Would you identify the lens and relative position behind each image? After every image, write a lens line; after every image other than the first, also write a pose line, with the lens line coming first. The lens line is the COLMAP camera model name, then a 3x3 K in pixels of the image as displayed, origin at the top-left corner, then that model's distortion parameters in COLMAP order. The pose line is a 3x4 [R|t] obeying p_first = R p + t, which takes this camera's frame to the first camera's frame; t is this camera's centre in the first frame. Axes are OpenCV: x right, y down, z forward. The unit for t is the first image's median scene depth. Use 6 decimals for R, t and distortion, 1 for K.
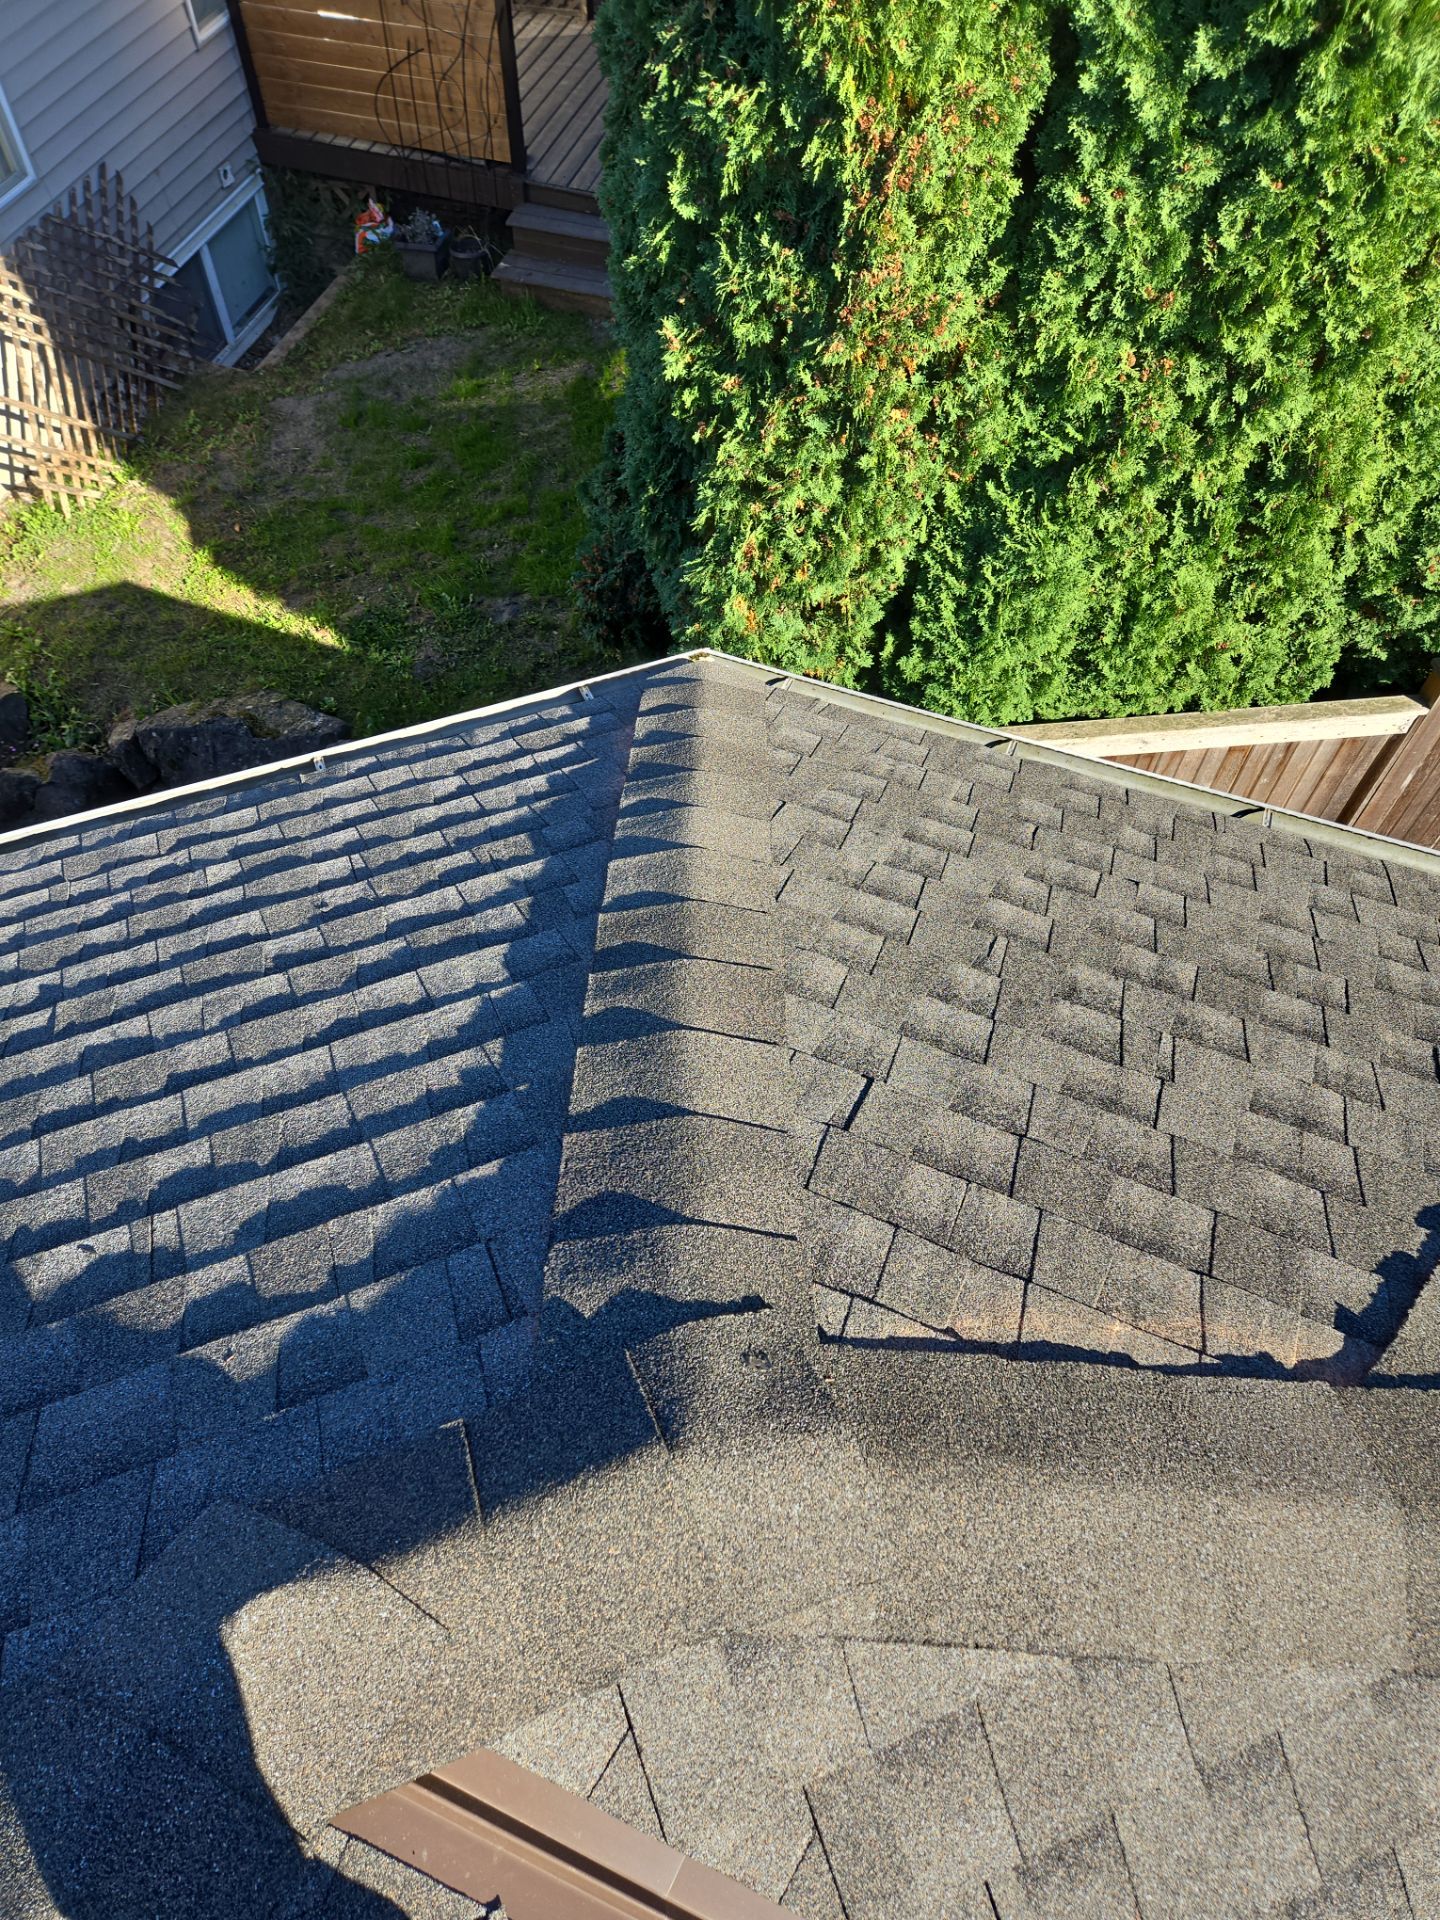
lens RADIAL K [[1276.7, 0, 720.0], [0, 1276.7, 960.0], [0, 0, 1]] dist [0.108092, -0.093185]
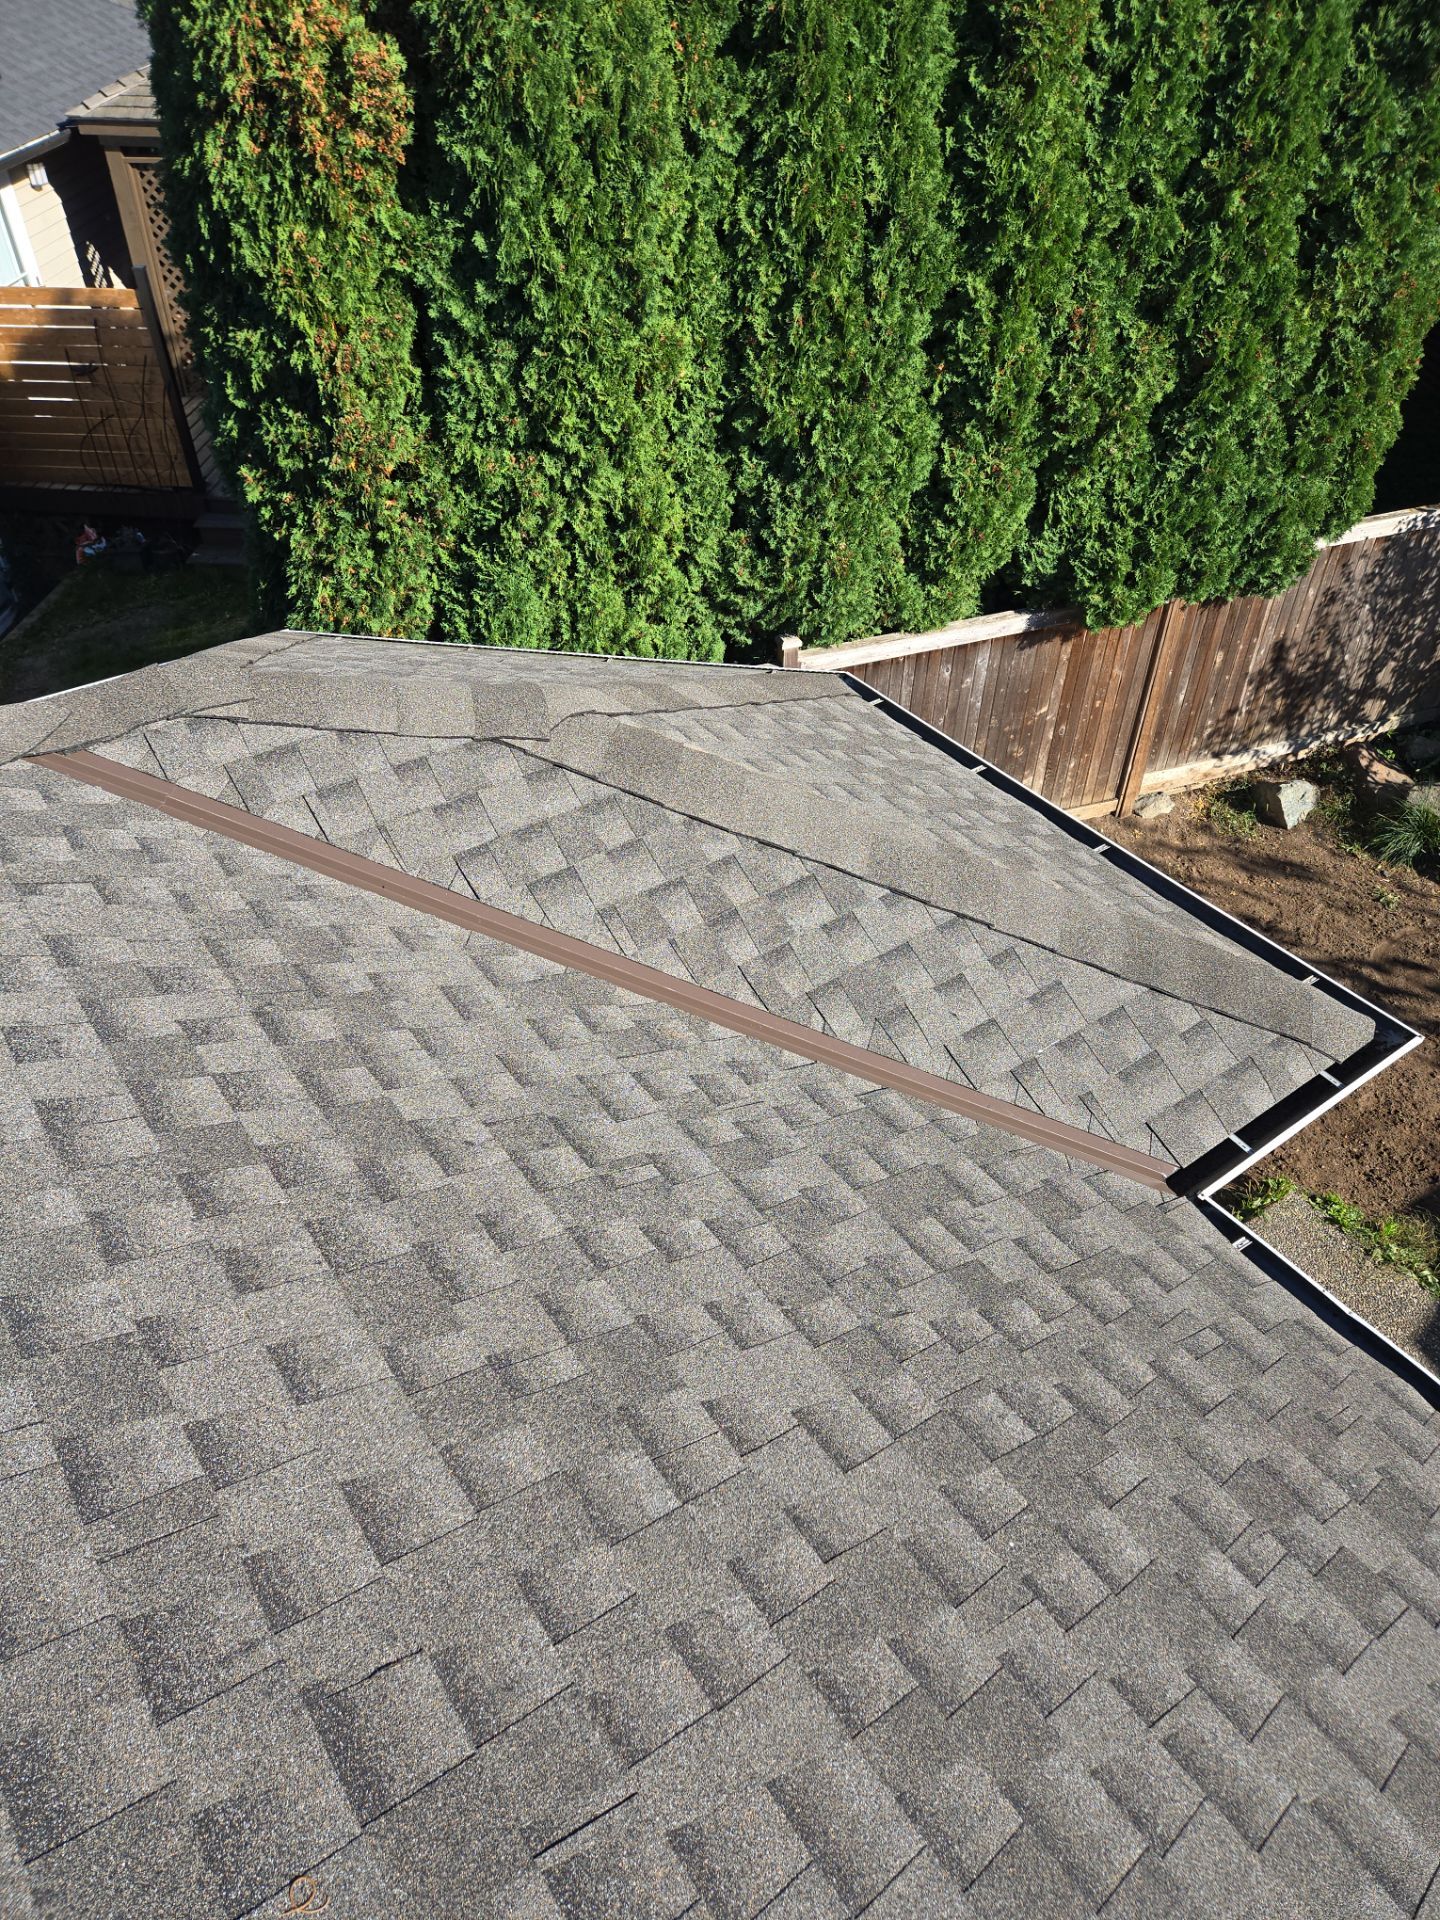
lens RADIAL K [[1276.7, 0, 720.0], [0, 1276.7, 960.0], [0, 0, 1]] dist [0.108092, -0.093185]
pose [[0.975443, -0.157918, 0.153535, 0.214814], [0.190840, 0.954001, -0.231219, 0.667997], [-0.109959, 0.254841, 0.960711, -0.567218]]
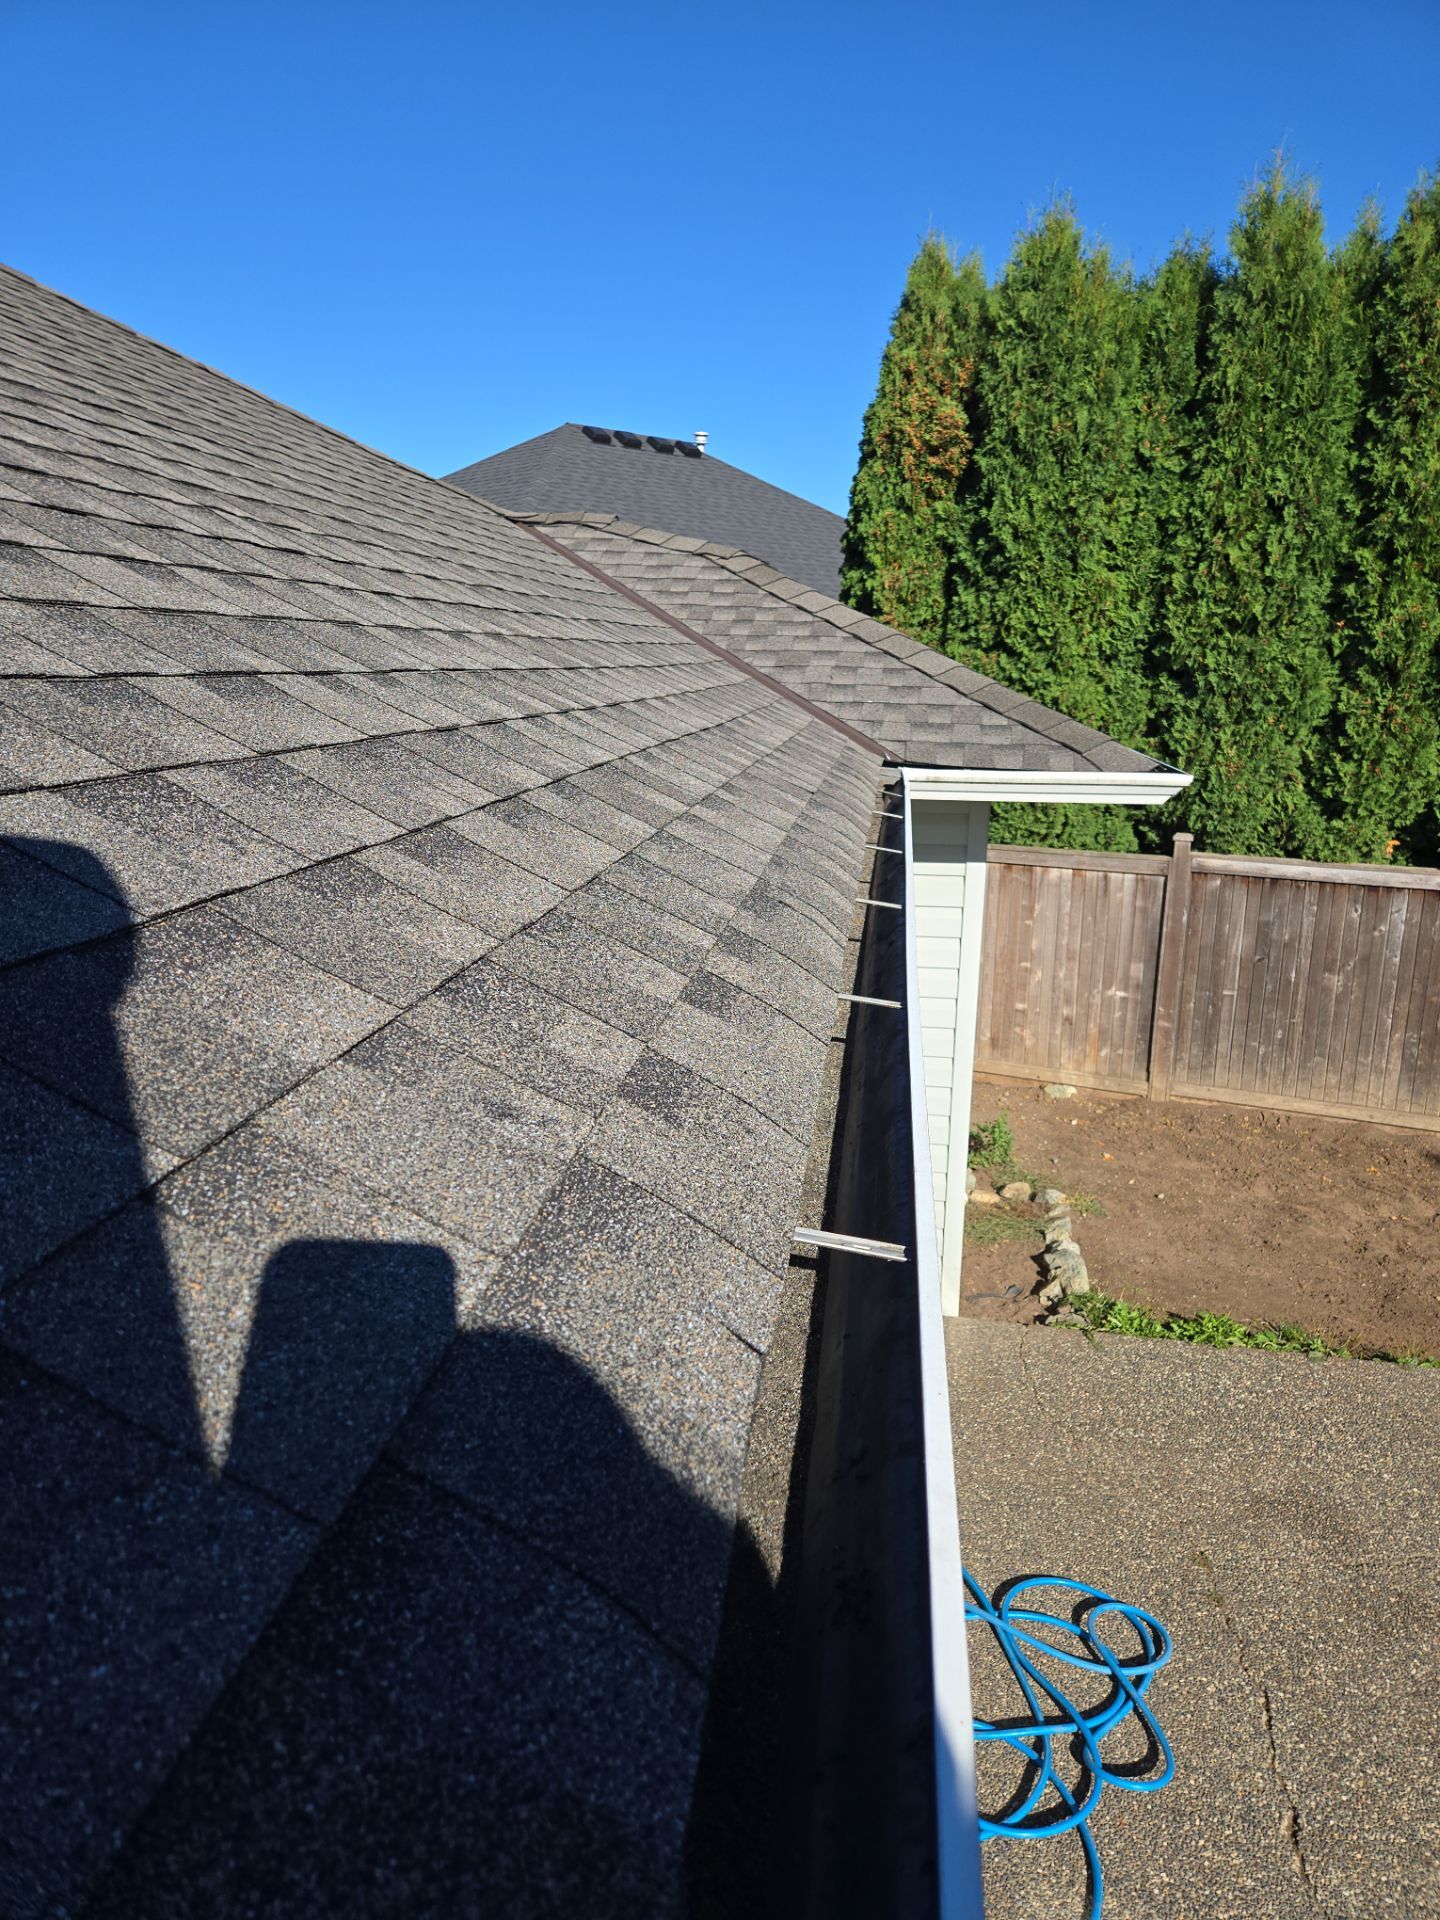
lens RADIAL K [[1276.7, 0, 720.0], [0, 1276.7, 960.0], [0, 0, 1]] dist [0.108092, -0.093185]
pose [[0.865141, 0.121872, -0.486497, 1.204356], [-0.418025, 0.711184, -0.565219, 1.666628], [0.277104, 0.692362, 0.666219, -0.440835]]
